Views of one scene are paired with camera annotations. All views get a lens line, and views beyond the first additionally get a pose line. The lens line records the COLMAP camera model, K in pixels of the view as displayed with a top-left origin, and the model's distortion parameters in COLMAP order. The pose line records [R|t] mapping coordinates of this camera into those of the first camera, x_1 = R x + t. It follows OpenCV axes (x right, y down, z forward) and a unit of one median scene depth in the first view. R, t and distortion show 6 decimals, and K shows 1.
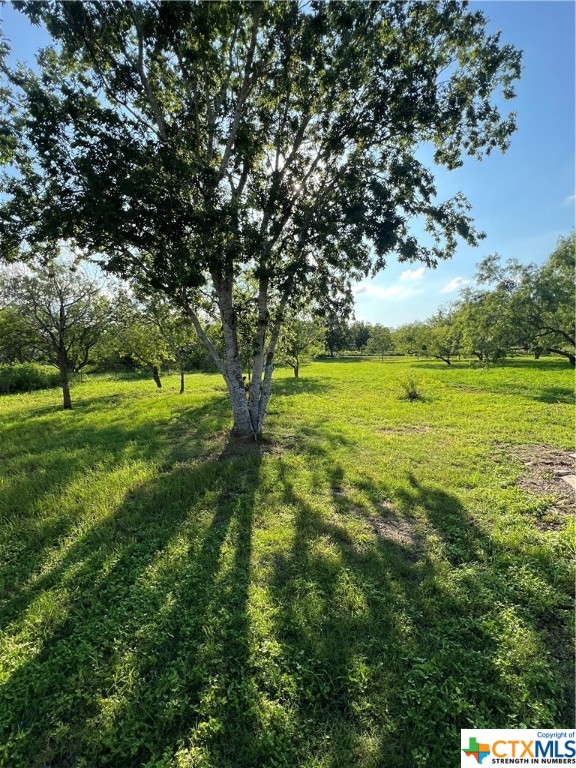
lens RADIAL K [[359.3, 0, 287.9], [0, 359.3, 378.6], [0, 0, 1]] dist [0.001241, 0.000204]
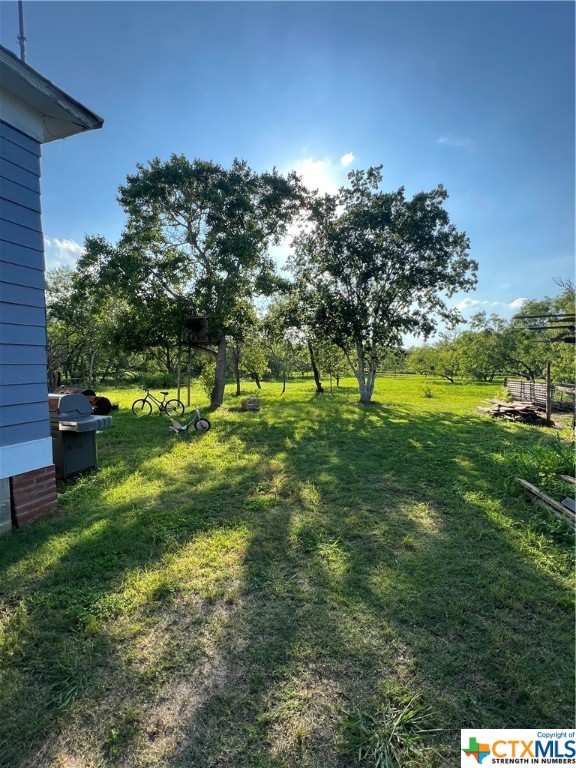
lens RADIAL K [[359.3, 0, 288.1], [0, 359.3, 389.1], [0, 0, 1]] dist [0.001241, 0.000204]
pose [[0.999084, 0.041201, -0.011590, -0.234845], [-0.041320, 0.999093, -0.010278, 0.043387], [0.011156, 0.010747, 0.999880, -0.561654]]
